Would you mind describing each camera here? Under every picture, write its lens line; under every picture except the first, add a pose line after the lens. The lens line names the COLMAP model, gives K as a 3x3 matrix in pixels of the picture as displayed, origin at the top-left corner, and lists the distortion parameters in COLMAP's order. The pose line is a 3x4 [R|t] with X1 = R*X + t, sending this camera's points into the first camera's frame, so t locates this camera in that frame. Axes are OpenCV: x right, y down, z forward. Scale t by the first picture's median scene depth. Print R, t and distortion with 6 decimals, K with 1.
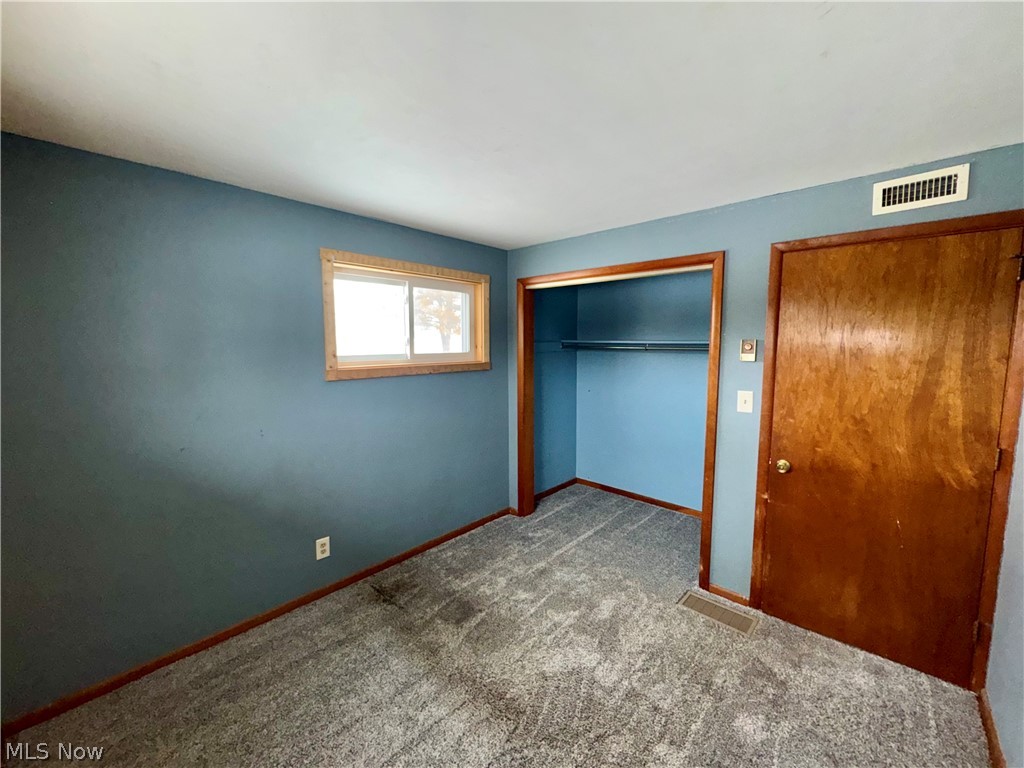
lens RADIAL K [[416.1, 0, 516.2], [0, 416.1, 386.7], [0, 0, 1]] dist [-0.001141, -0.000120]
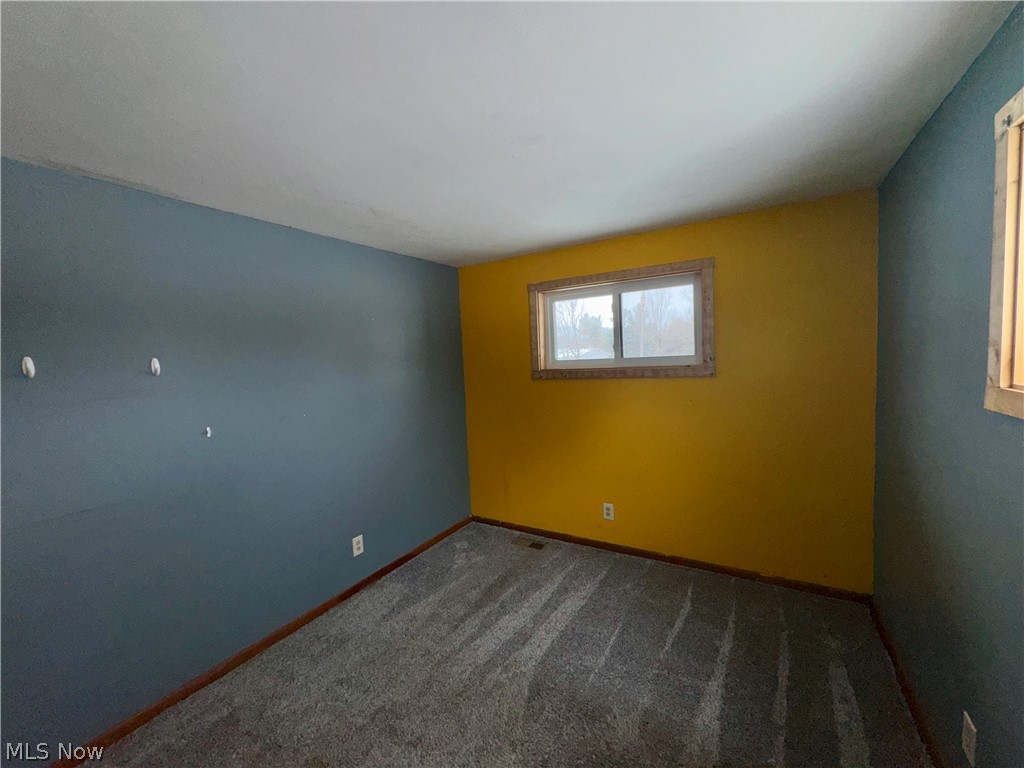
lens RADIAL K [[416.1, 0, 516.2], [0, 416.1, 386.7], [0, 0, 1]] dist [-0.001141, -0.000120]
pose [[-0.982911, 0.058553, -0.174522, 0.119562], [0.025813, 0.982537, 0.184271, -0.119928], [0.182264, 0.176617, -0.967257, 1.197268]]
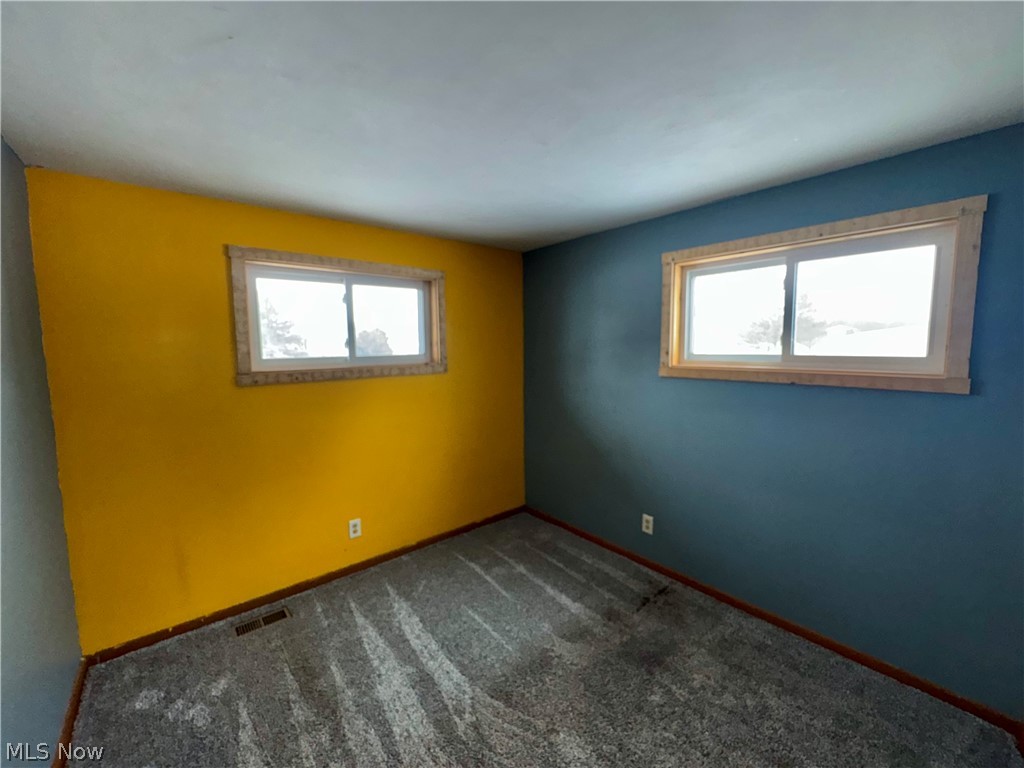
lens RADIAL K [[416.1, 0, 516.2], [0, 416.1, 386.7], [0, 0, 1]] dist [-0.001141, -0.000120]
pose [[-0.137746, 0.104069, -0.984985, 0.595304], [-0.099041, 0.988033, 0.118242, -0.069235], [0.985503, 0.113841, -0.125791, 0.685738]]
